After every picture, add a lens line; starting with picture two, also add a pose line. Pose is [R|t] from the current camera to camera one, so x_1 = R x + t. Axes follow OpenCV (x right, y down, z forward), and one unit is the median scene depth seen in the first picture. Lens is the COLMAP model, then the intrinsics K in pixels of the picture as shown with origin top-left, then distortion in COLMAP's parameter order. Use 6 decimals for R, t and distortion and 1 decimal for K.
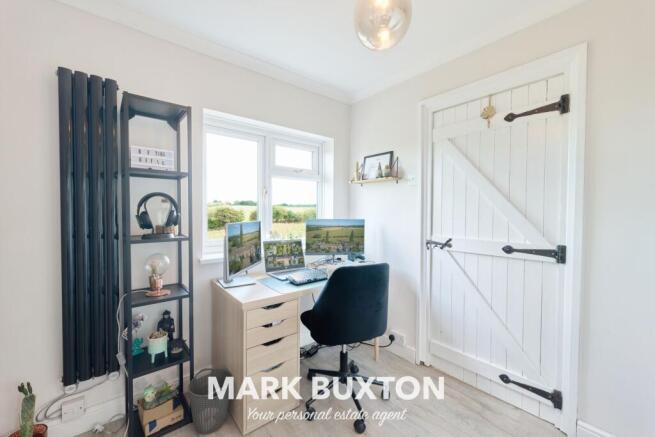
lens RADIAL K [[269.9, 0, 329.9], [0, 269.9, 219.8], [0, 0, 1]] dist [-0.000619, 0.000175]
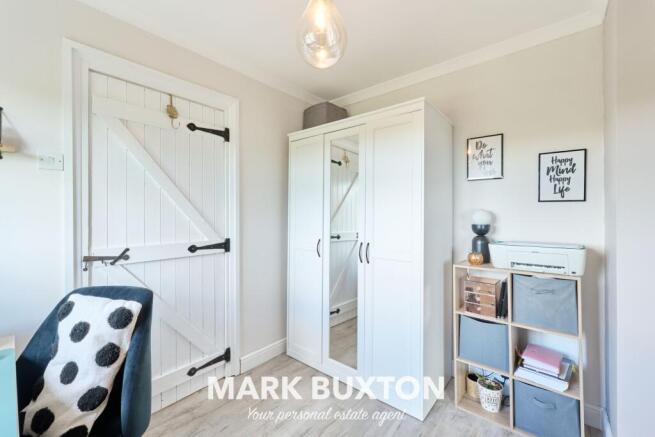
lens RADIAL K [[269.9, 0, 329.5], [0, 269.9, 212.0], [0, 0, 1]] dist [-0.000619, 0.000175]
pose [[-0.183800, 0.002871, 0.982959, -0.485033], [0.029199, 0.999570, 0.002540, -0.022511], [-0.982530, 0.029168, -0.183805, 0.643583]]
